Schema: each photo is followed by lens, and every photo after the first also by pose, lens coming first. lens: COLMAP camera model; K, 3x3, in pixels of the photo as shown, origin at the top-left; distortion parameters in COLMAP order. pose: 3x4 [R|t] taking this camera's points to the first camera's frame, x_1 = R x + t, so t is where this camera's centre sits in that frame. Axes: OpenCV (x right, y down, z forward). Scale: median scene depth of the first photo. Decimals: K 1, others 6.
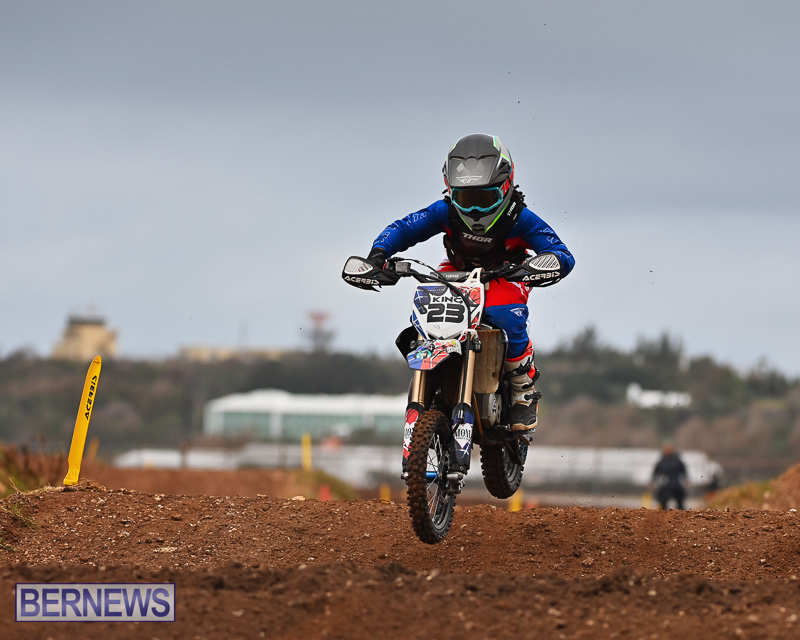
lens RADIAL K [[5681.8, 0, 400.0], [0, 5681.8, 320.0], [0, 0, 1]] dist [0.005113, -58.097267]
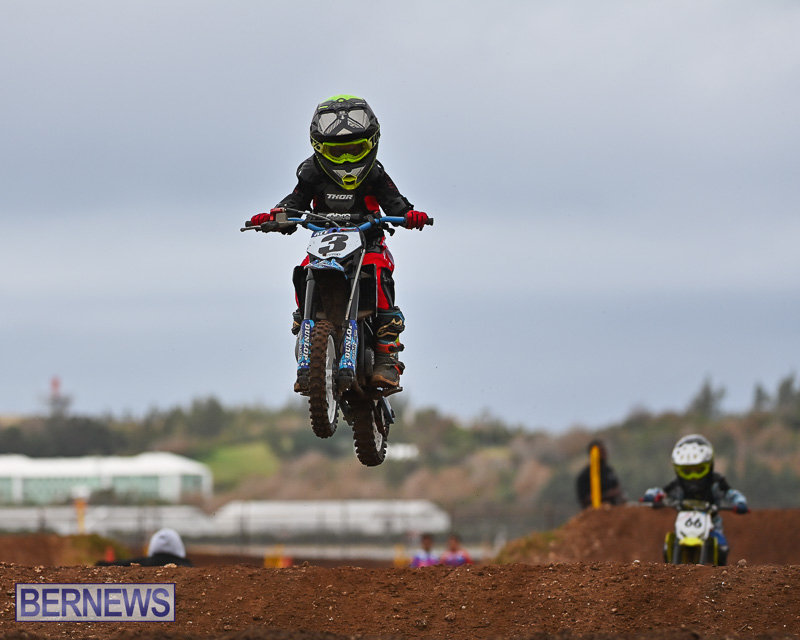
lens RADIAL K [[5546.1, 0, 400.0], [0, 5546.1, 320.0], [0, 0, 1]] dist [-0.350954, -3.748234]
pose [[0.997825, -0.031902, 0.057682, -0.009811], [0.032458, 0.999435, -0.008735, -0.001192], [-0.057371, 0.010589, 0.998297, -0.010380]]
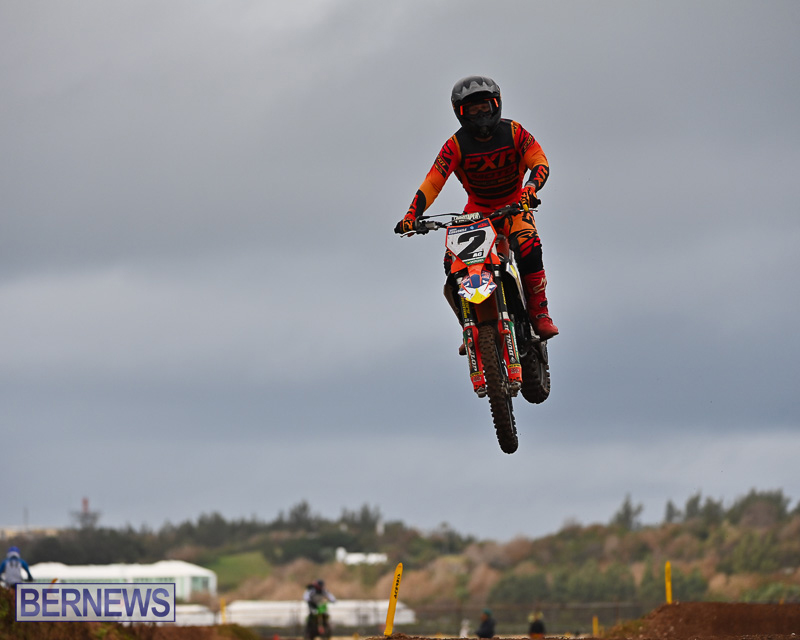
lens RADIAL K [[5546.1, 0, 400.0], [0, 5546.1, 320.0], [0, 0, 1]] dist [-0.350954, -3.748234]
pose [[0.994641, -0.030866, 0.098672, -0.066165], [0.033495, 0.999124, -0.025096, -0.007726], [-0.097810, 0.028267, 0.994804, -0.217655]]
